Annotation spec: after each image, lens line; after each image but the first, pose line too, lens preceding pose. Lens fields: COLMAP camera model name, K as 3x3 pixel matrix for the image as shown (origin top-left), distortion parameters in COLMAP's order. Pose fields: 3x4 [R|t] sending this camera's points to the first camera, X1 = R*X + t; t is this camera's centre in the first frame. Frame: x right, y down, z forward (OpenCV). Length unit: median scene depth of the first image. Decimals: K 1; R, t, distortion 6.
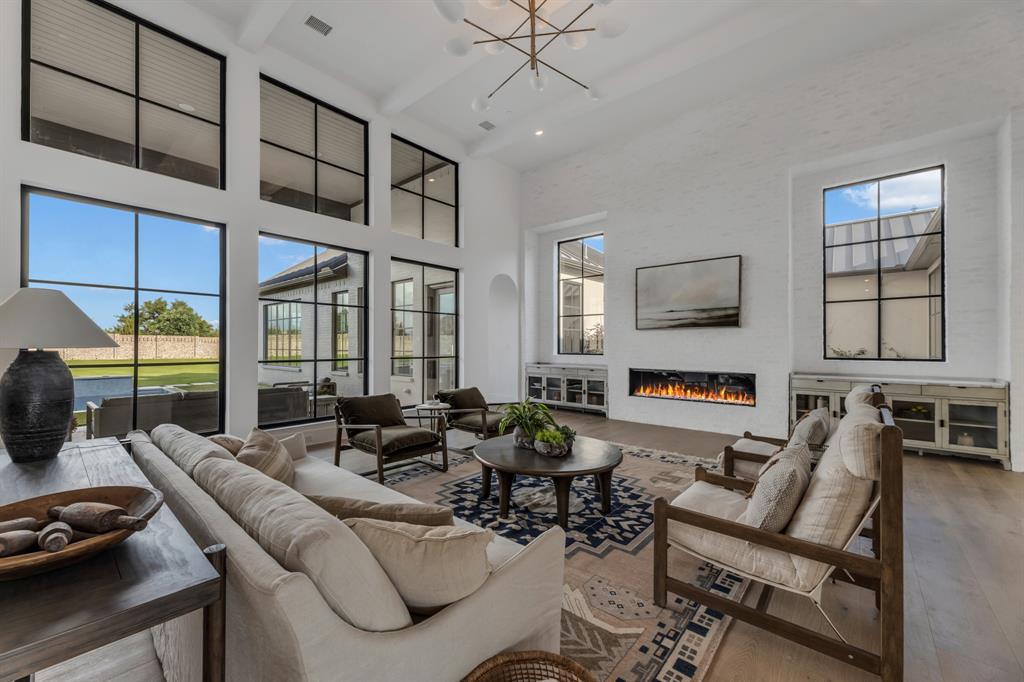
lens RADIAL K [[405.0, 0, 505.4], [0, 405.0, 343.2], [0, 0, 1]] dist [-0.004307, 0.000228]
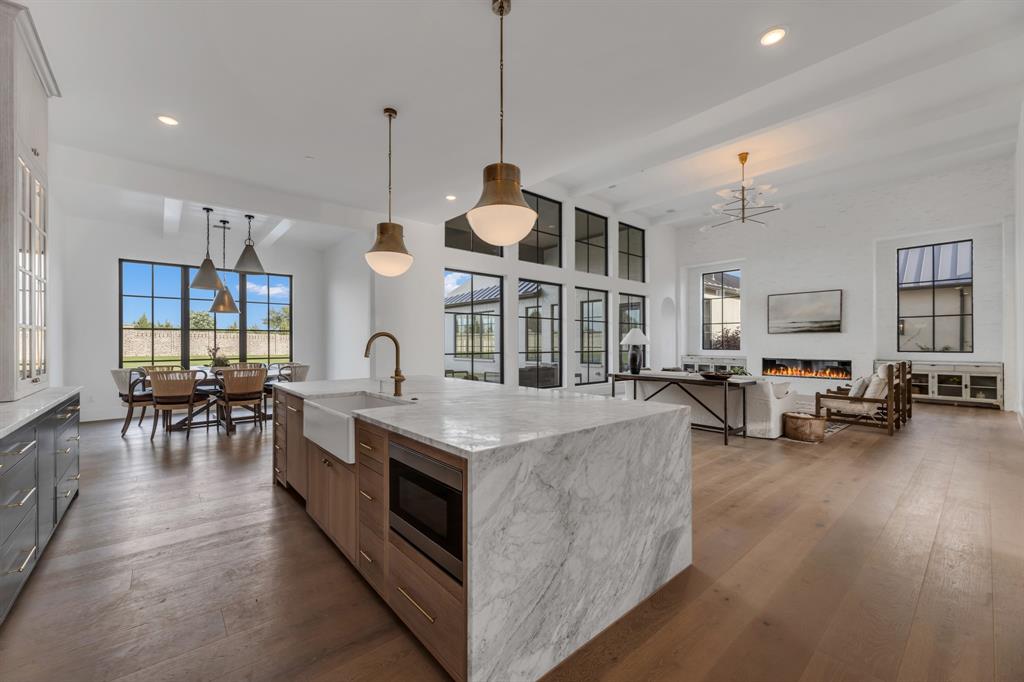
lens RADIAL K [[405.0, 0, 505.5], [0, 405.0, 340.8], [0, 0, 1]] dist [-0.004307, 0.000228]
pose [[0.987887, -0.001161, -0.155169, -0.534241], [0.000993, 0.999999, -0.001160, -0.005291], [0.155170, 0.000992, 0.987887, -0.868134]]
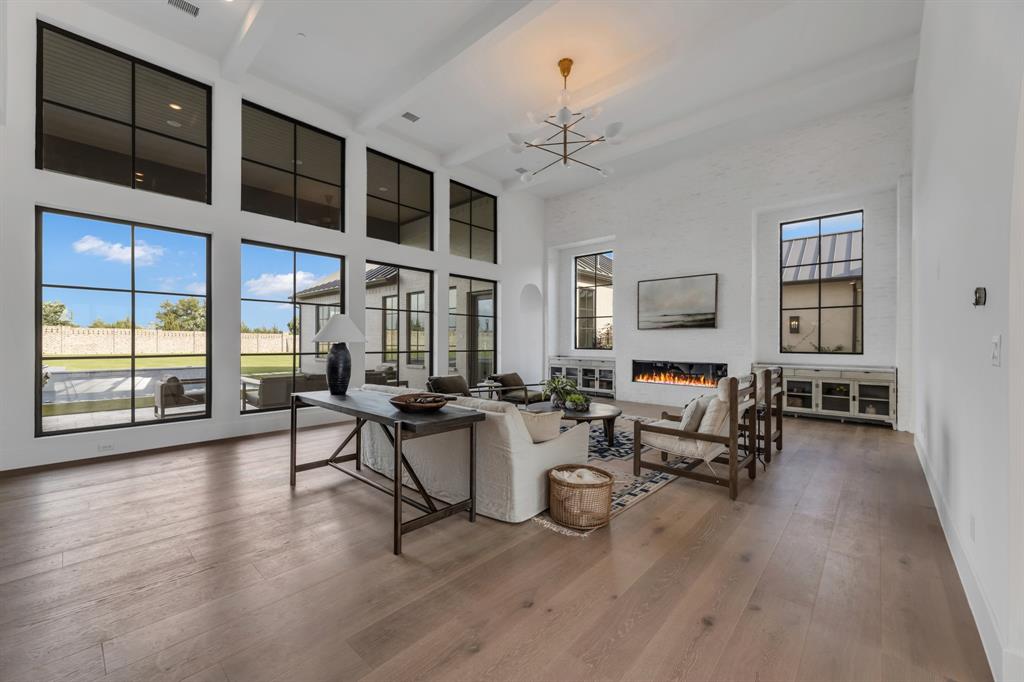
lens RADIAL K [[405.0, 0, 506.0], [0, 405.0, 341.1], [0, 0, 1]] dist [-0.004307, 0.000228]
pose [[0.999649, 0.002791, -0.026339, -0.068548], [-0.002691, 0.999989, 0.003856, -0.001459], [0.026349, -0.003784, 0.999646, -0.334547]]
